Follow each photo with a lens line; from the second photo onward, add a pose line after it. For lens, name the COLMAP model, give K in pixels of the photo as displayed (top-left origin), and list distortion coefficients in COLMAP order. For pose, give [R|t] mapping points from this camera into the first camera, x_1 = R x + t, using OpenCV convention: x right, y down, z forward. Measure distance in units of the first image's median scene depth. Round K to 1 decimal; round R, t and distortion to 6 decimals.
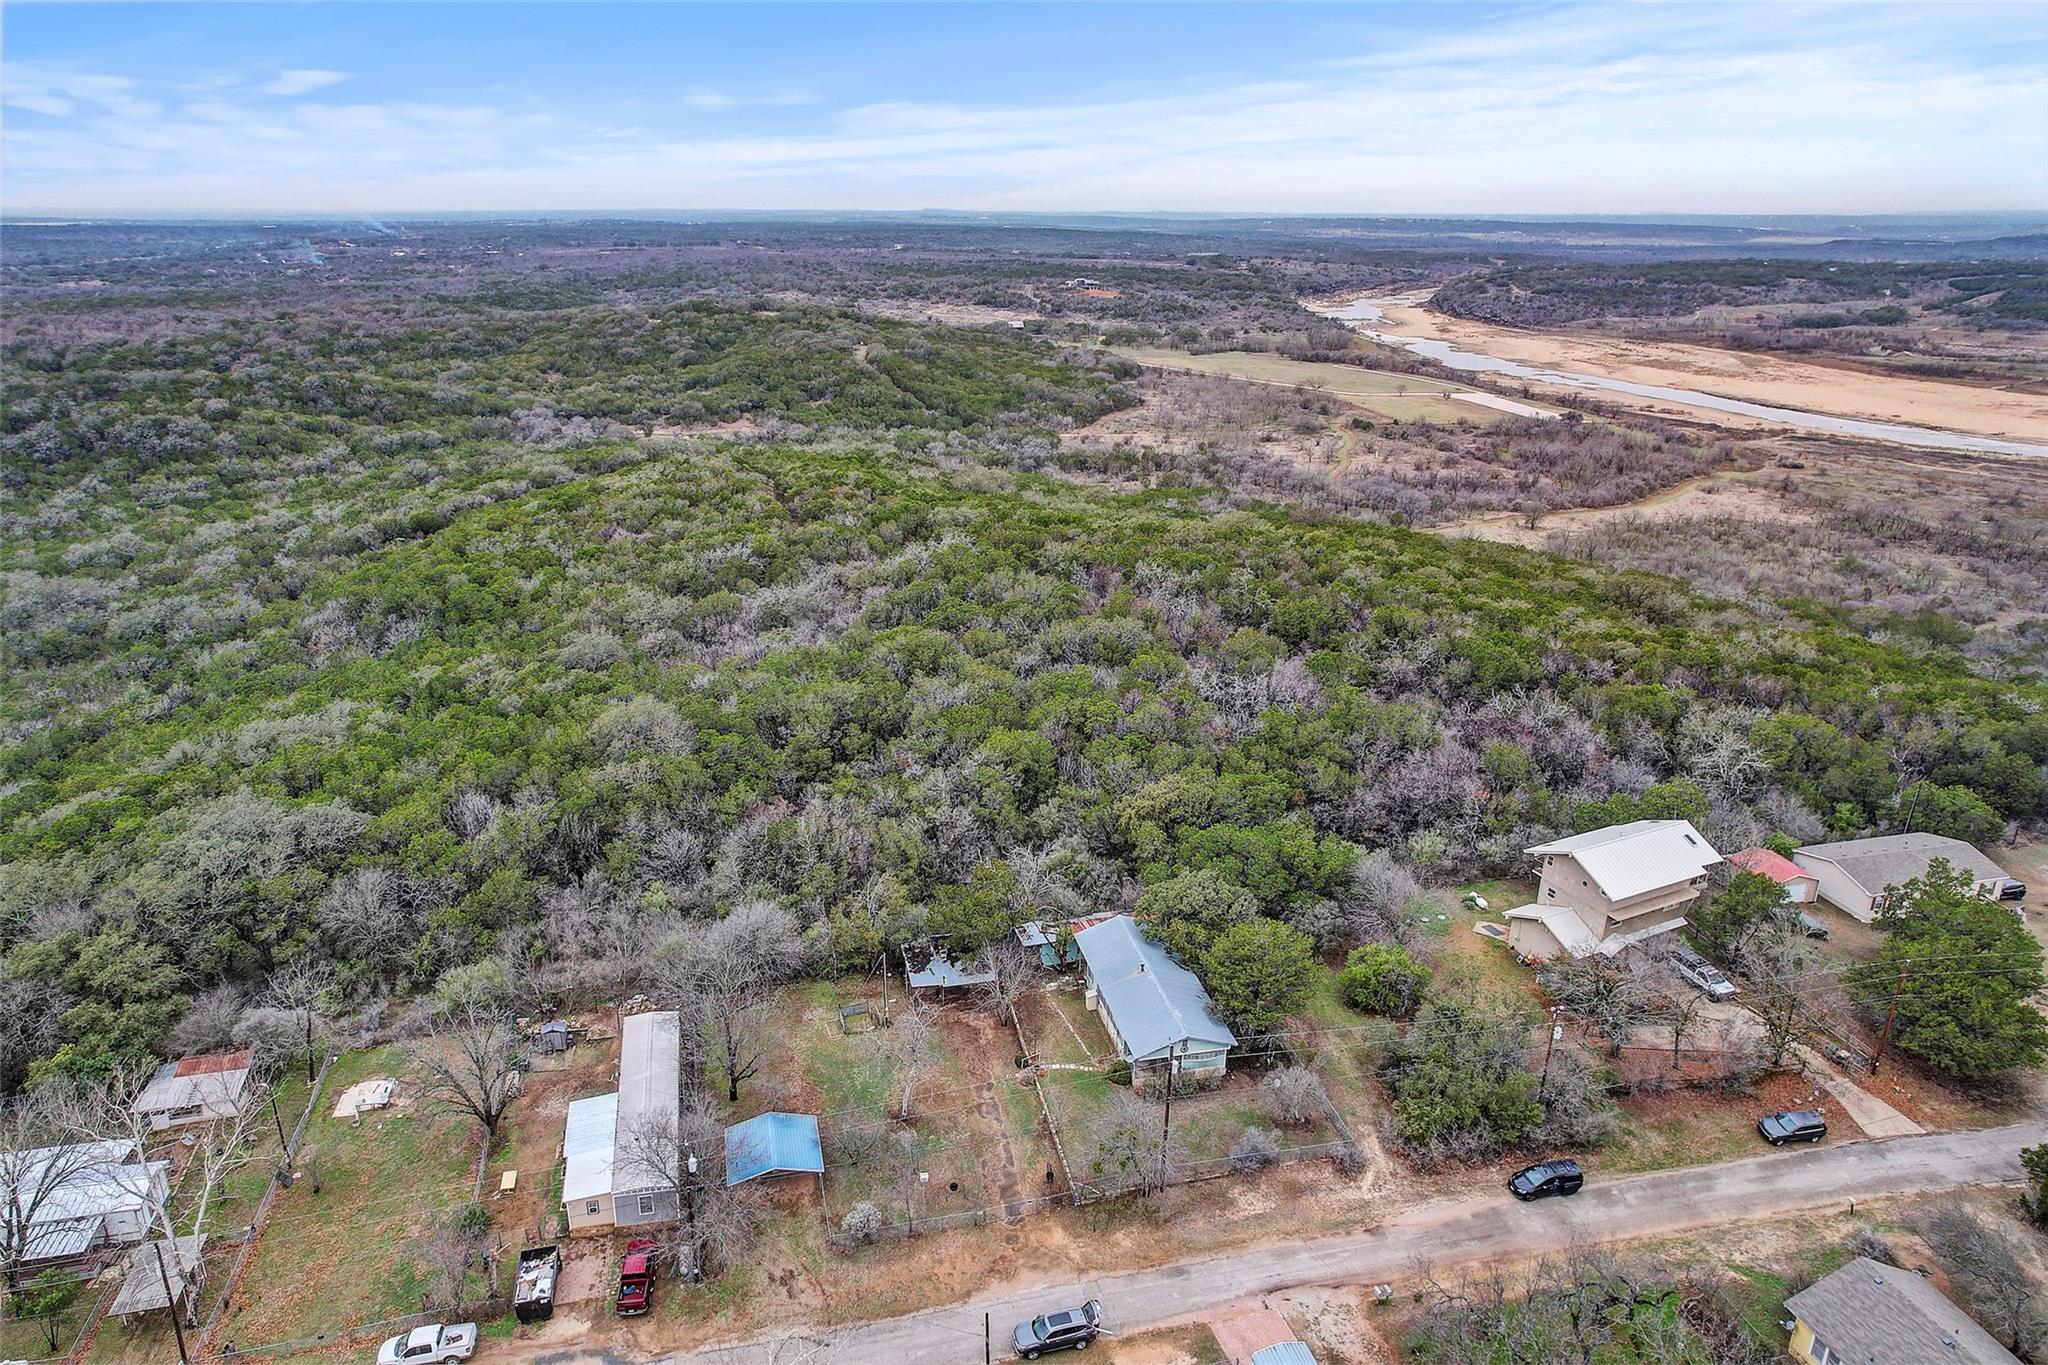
lens RADIAL K [[1332.8, 0, 981.7], [0, 1332.8, 630.2], [0, 0, 1]] dist [-0.088257, 0.081884]
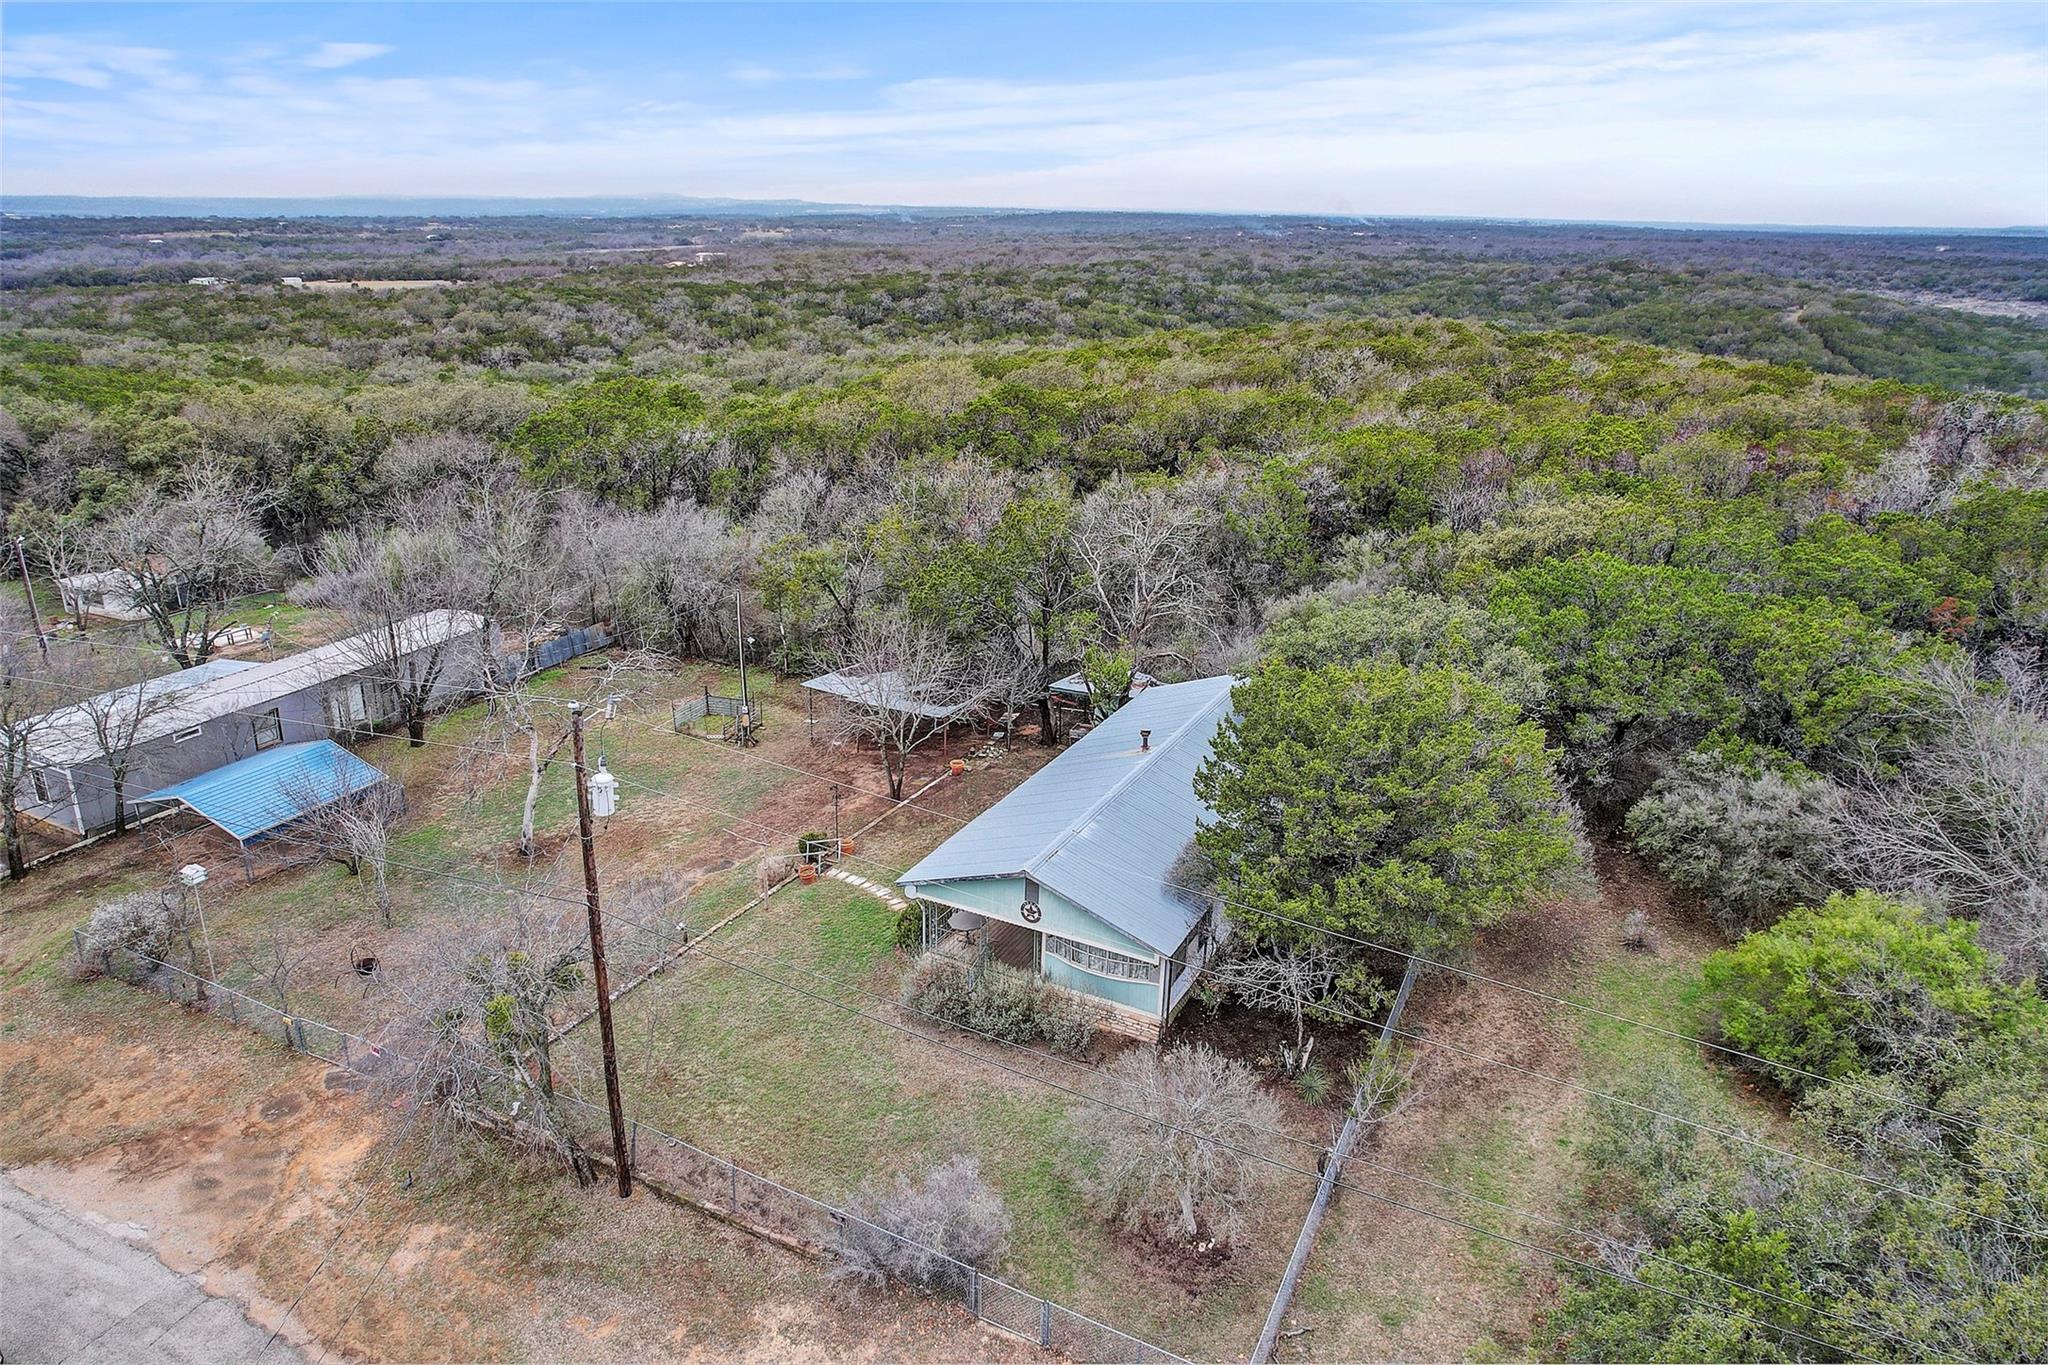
lens RADIAL K [[1332.8, 0, 981.7], [0, 1332.8, 630.2], [0, 0, 1]] dist [-0.088257, 0.081884]
pose [[0.769934, 0.206538, -0.603774, 0.063852], [-0.210087, 0.975467, 0.065783, 0.041907], [0.602548, 0.076197, 0.794437, 0.132191]]
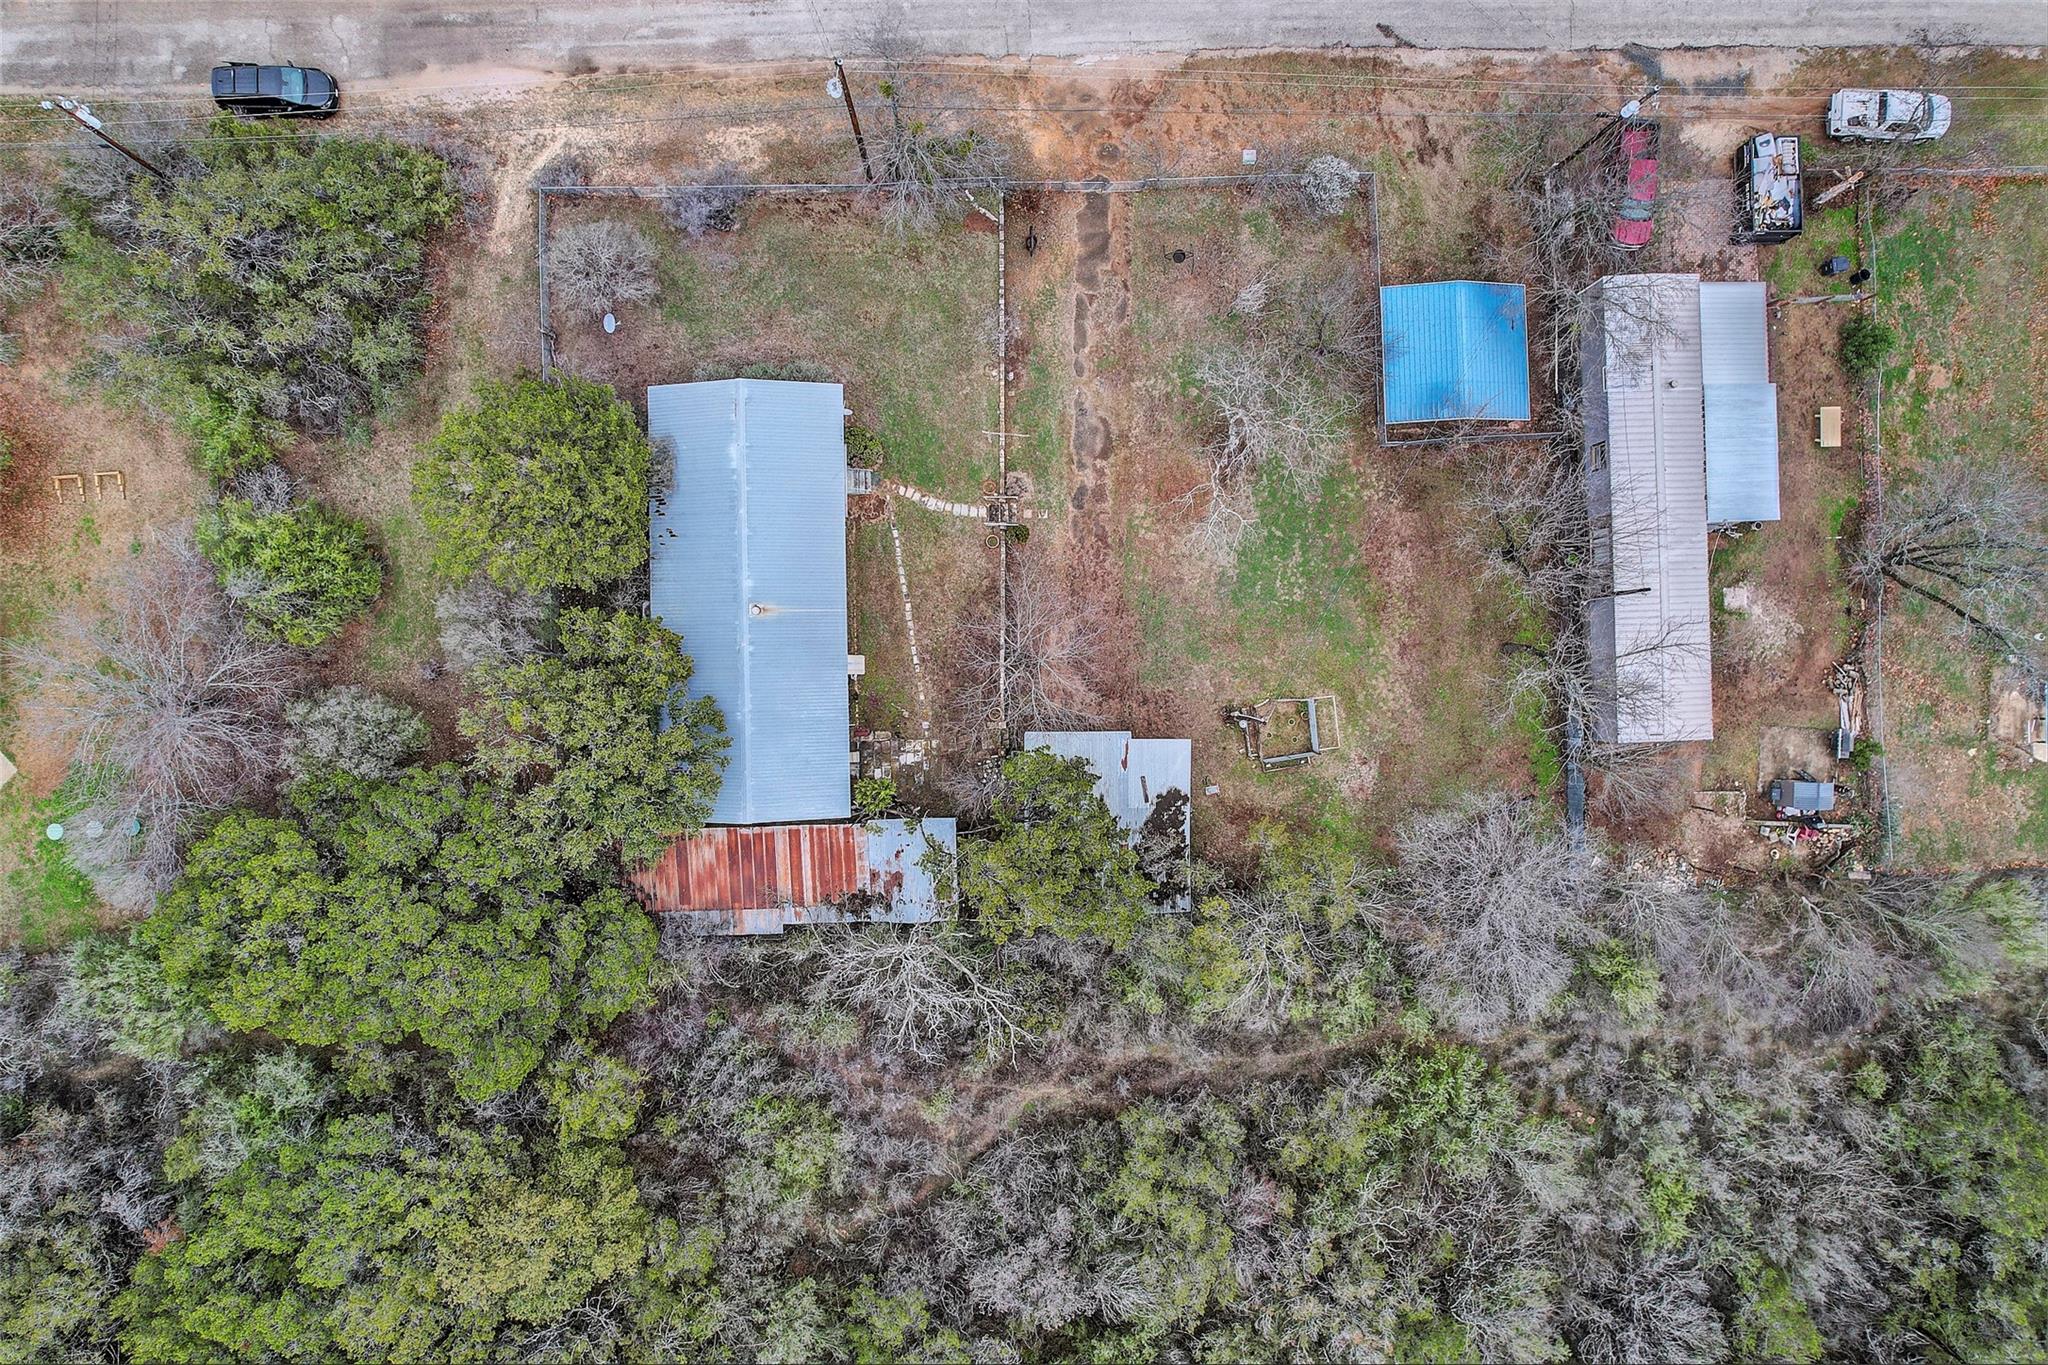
lens RADIAL K [[1332.8, 0, 981.7], [0, 1332.8, 630.2], [0, 0, 1]] dist [-0.088257, 0.081884]
pose [[-0.984405, -0.175329, -0.014382, 0.008903], [0.045730, -0.333986, 0.941468, -0.044321], [-0.169870, 0.926128, 0.336795, 0.165371]]
